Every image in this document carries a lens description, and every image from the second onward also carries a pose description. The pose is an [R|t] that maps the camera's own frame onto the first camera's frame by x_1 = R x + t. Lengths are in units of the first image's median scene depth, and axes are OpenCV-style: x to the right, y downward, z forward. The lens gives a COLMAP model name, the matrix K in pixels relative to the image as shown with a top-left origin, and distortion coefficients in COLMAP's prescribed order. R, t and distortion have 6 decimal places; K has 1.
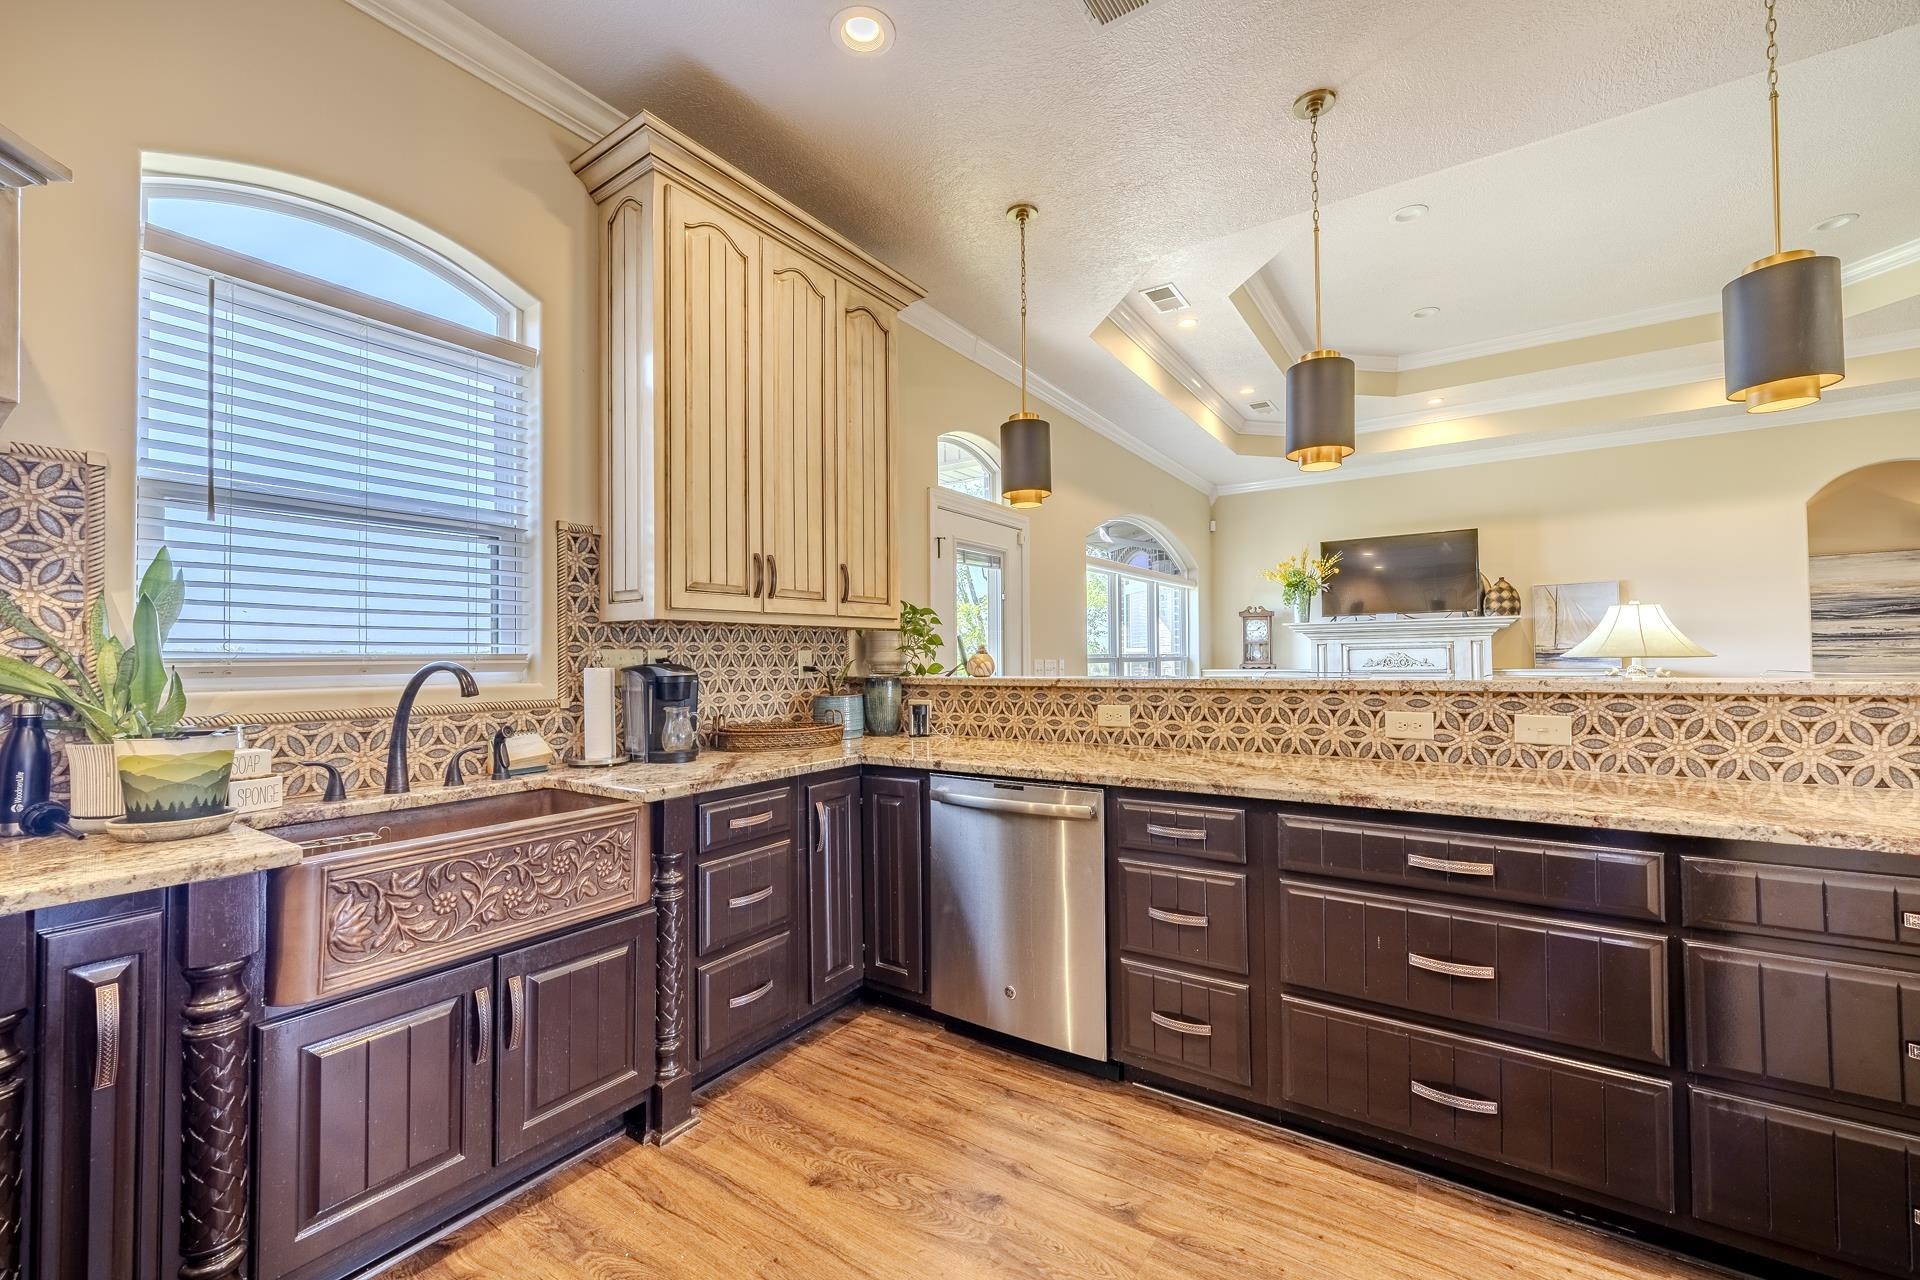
lens RADIAL K [[775.6, 0, 957.9], [0, 775.6, 644.2], [0, 0, 1]] dist [-0.001241, -0.000561]
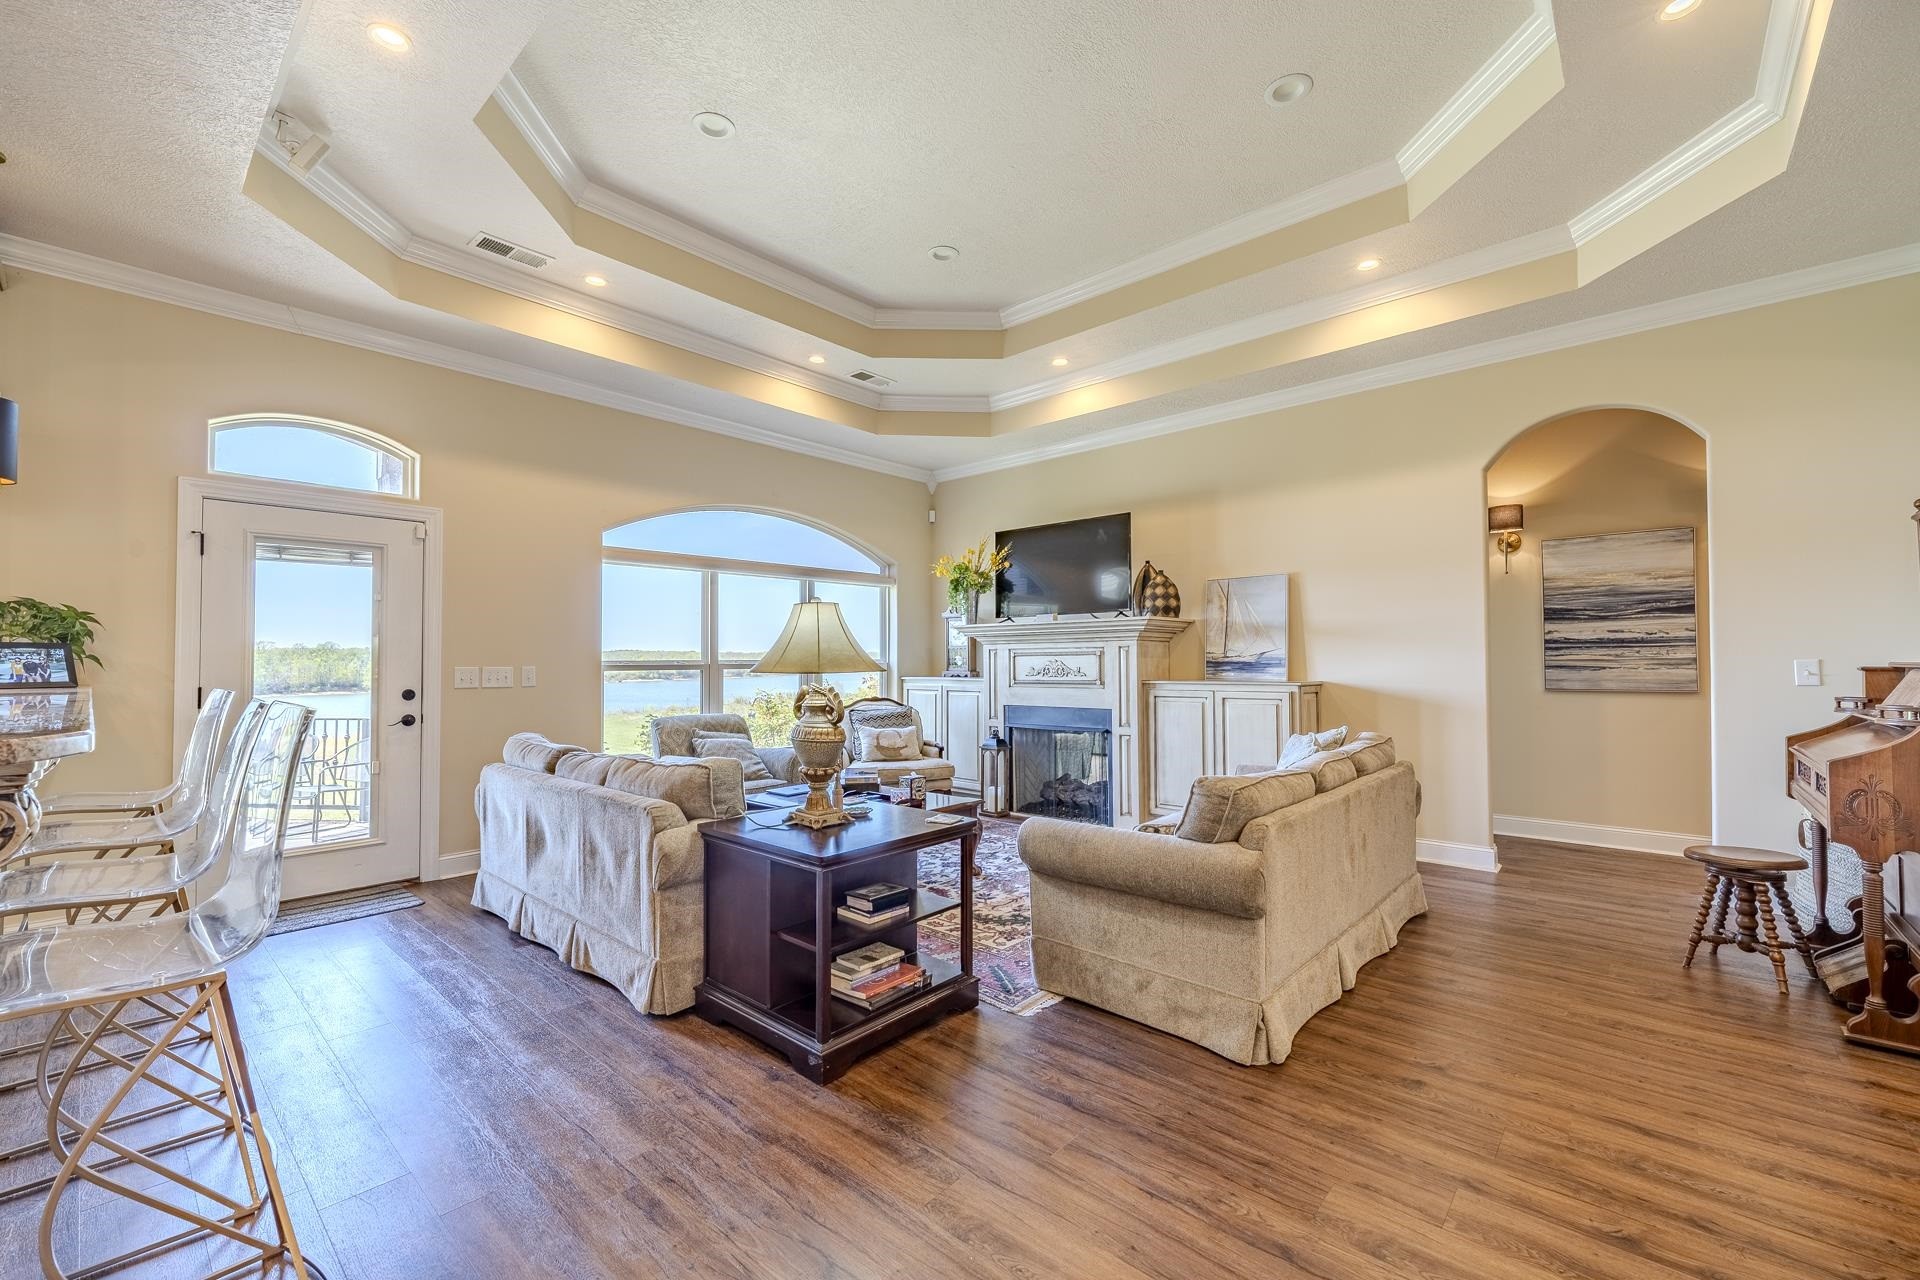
lens RADIAL K [[775.6, 0, 962.3], [0, 775.6, 646.1], [0, 0, 1]] dist [-0.001241, -0.000561]
pose [[0.990716, 0.003330, -0.135905, 1.573720], [-0.003068, 0.999993, 0.002138, -0.015383], [0.135911, -0.001701, 0.990720, 0.383721]]
